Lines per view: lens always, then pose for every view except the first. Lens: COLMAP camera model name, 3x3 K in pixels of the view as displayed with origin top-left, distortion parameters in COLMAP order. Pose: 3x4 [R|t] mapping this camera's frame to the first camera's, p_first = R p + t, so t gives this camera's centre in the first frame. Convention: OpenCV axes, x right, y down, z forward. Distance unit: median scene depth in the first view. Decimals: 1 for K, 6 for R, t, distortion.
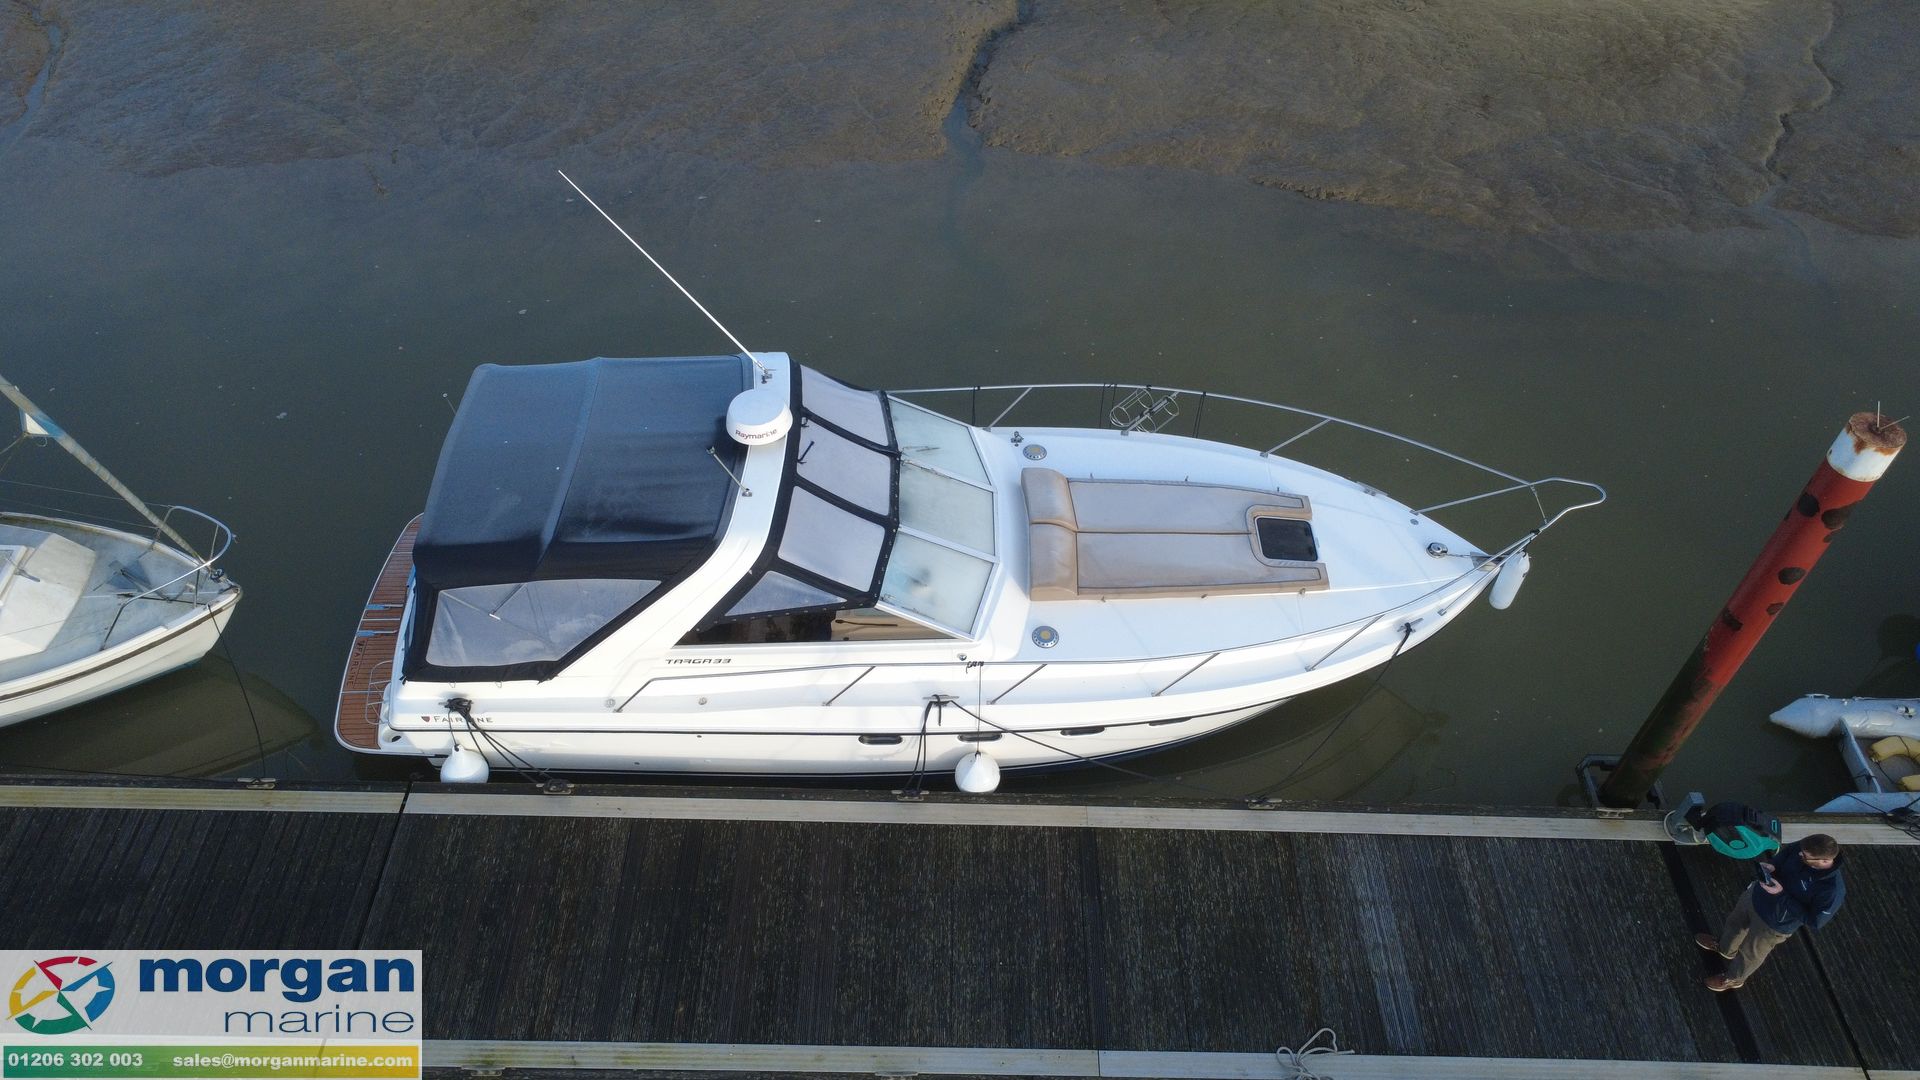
lens RADIAL K [[1365.0, 0, 949.1], [0, 1365.0, 537.2], [0, 0, 1]] dist [0.006896, -0.004442]
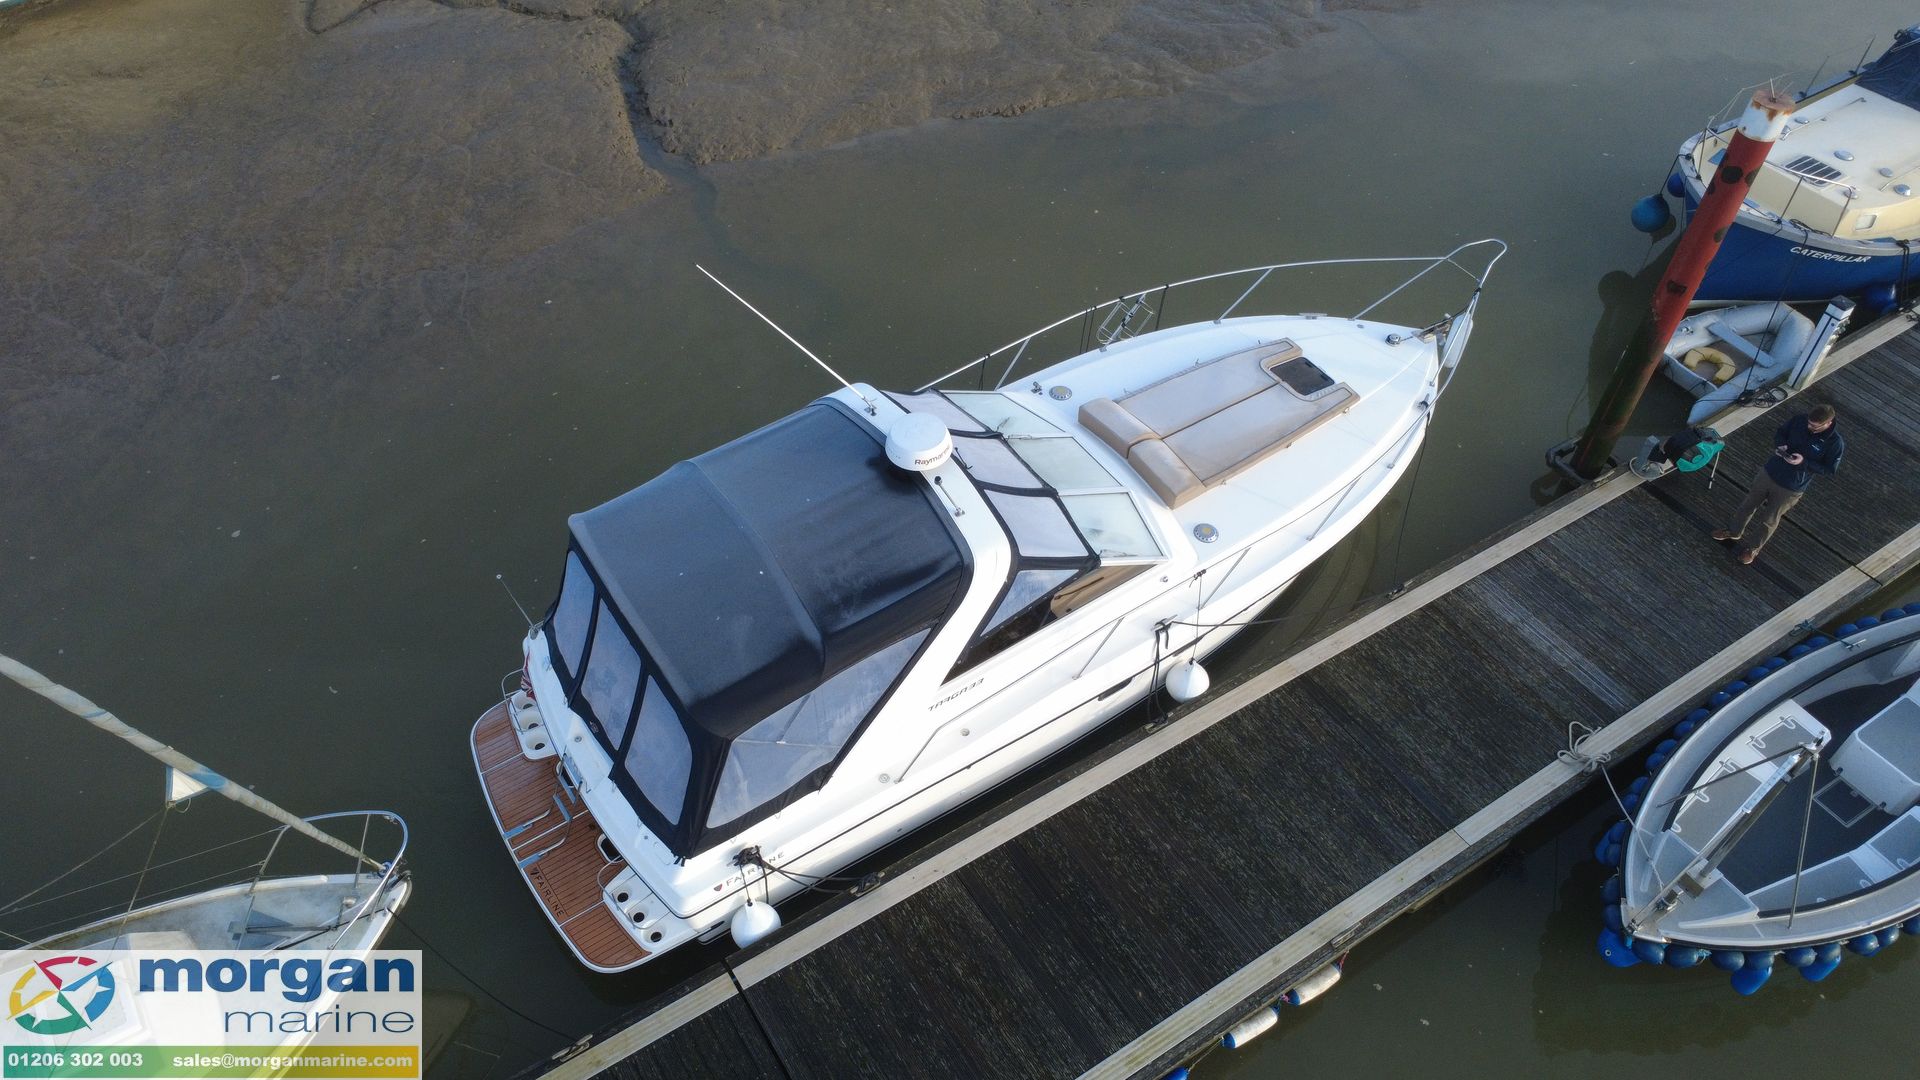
lens RADIAL K [[1365.0, 0, 940.7], [0, 1365.0, 547.3], [0, 0, 1]] dist [0.006896, -0.004442]
pose [[0.836279, -0.406504, 0.367958, -0.513687], [0.401231, 0.911077, 0.094617, -0.103815], [-0.373700, 0.068510, 0.925016, 0.085264]]
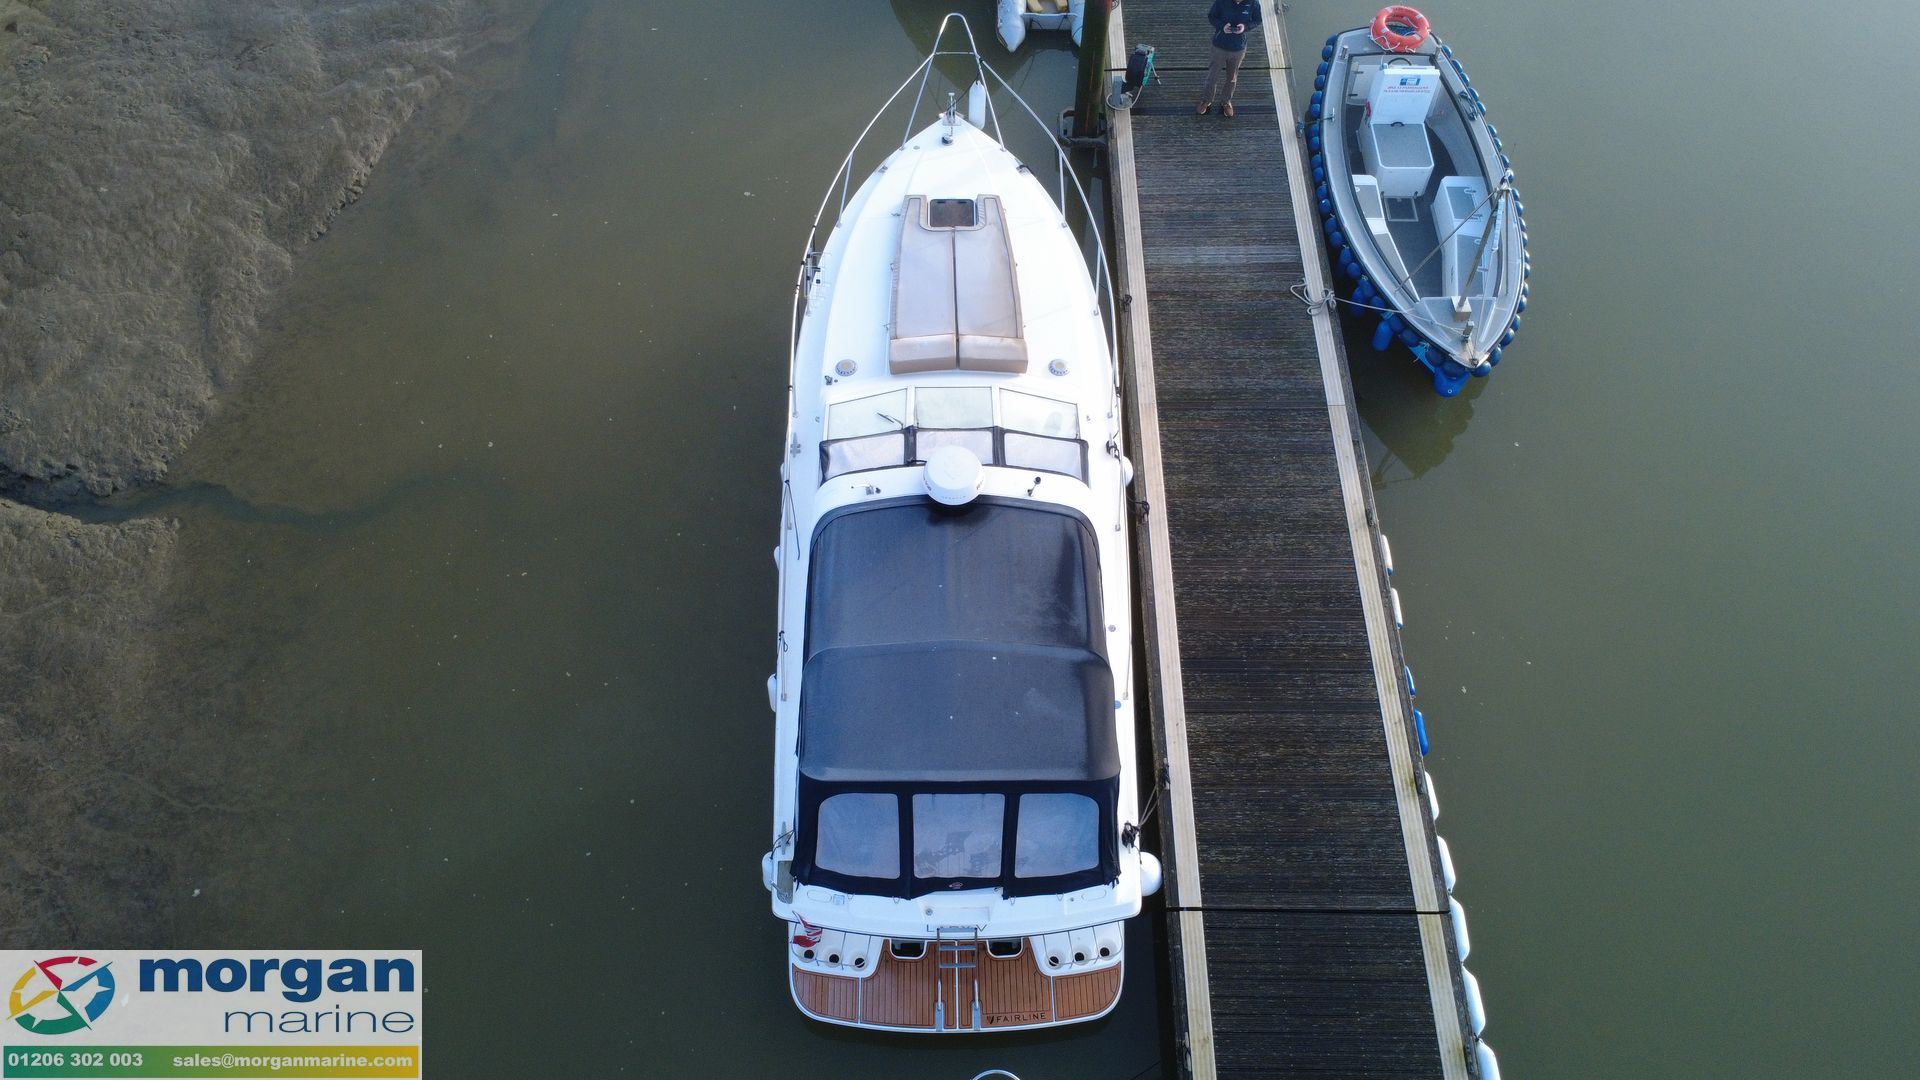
lens RADIAL K [[1365.0, 0, 942.1], [0, 1365.0, 576.0], [0, 0, 1]] dist [0.006896, -0.004442]
pose [[-0.001397, -0.862154, 0.506644, -0.730530], [0.744977, 0.337081, 0.575662, -0.665231], [-0.667089, 0.378242, 0.641814, 0.355663]]
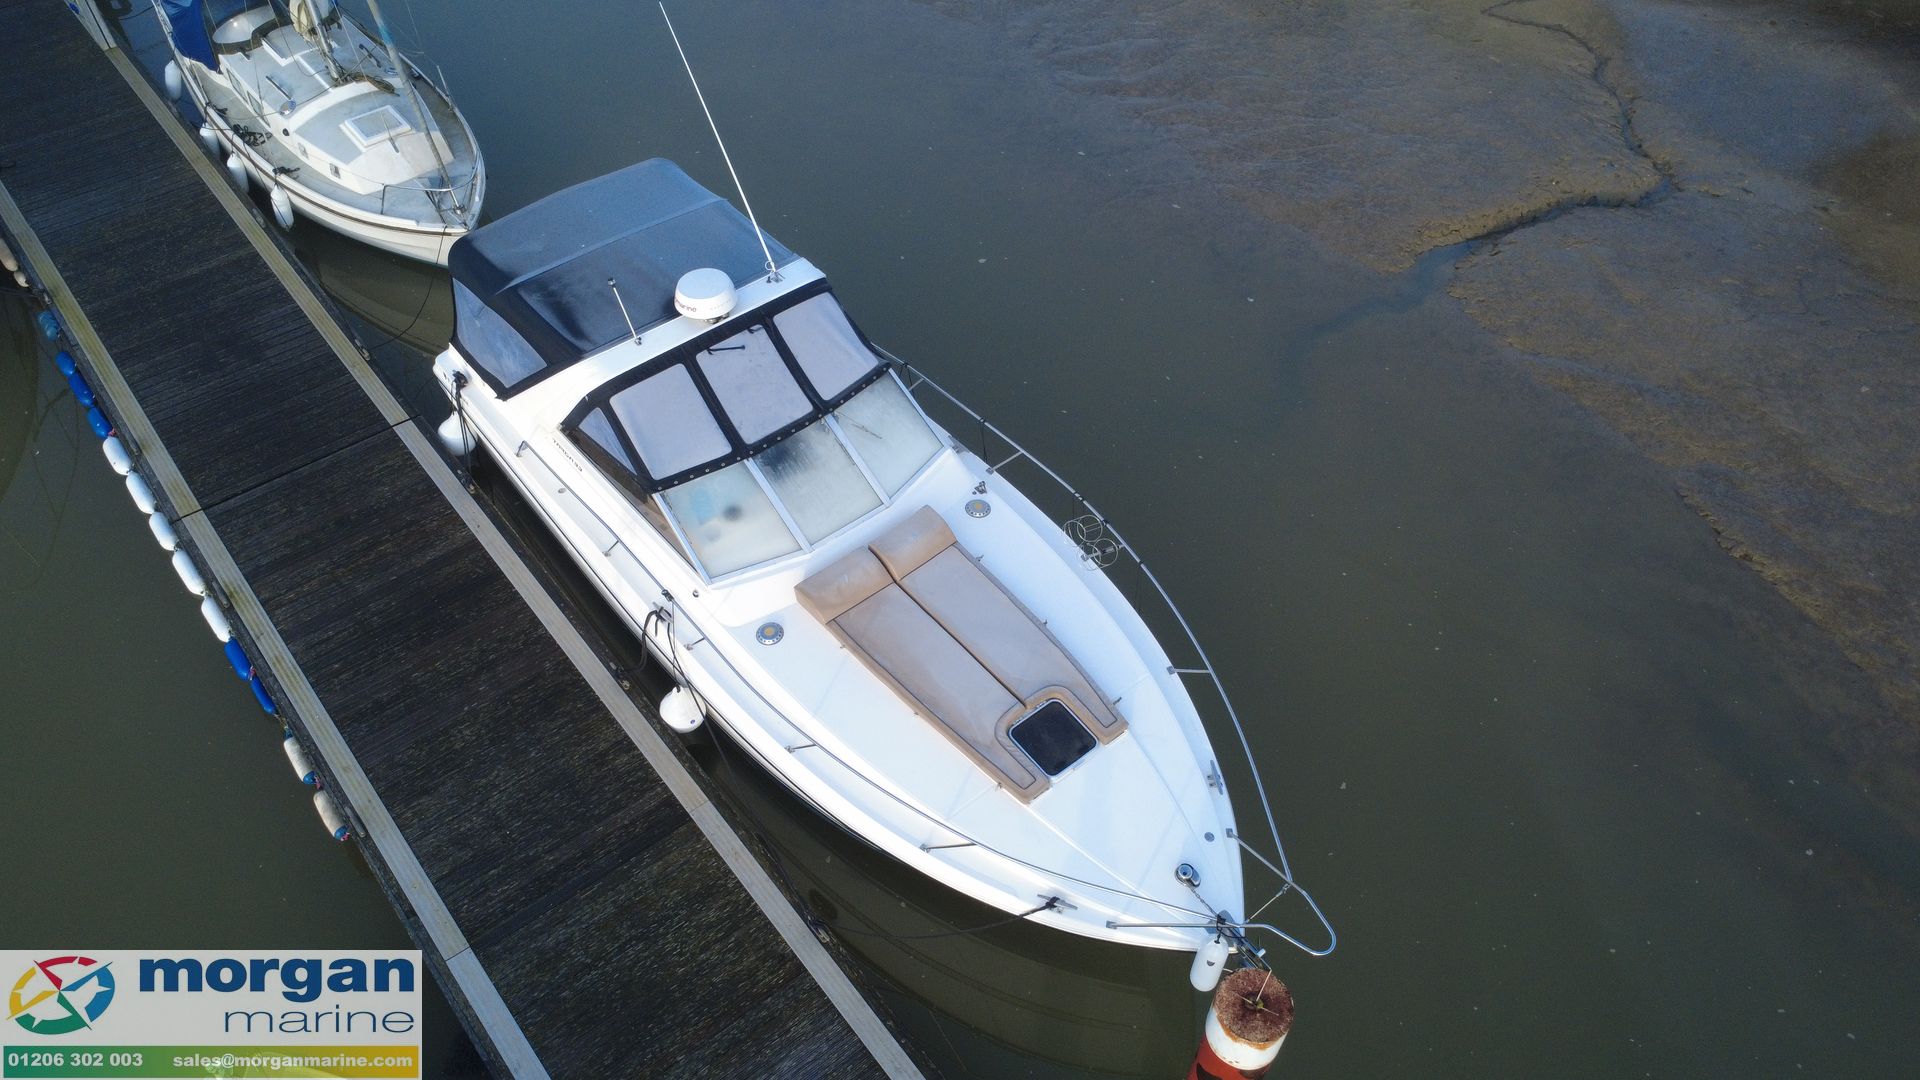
lens RADIAL K [[1365.0, 0, 963.2], [0, 1365.0, 535.4], [0, 0, 1]] dist [0.006896, -0.004442]
pose [[0.641141, 0.572601, -0.510947, 0.623932], [-0.577094, 0.798610, 0.170832, -0.231091], [0.505866, 0.185337, 0.842466, 0.245163]]
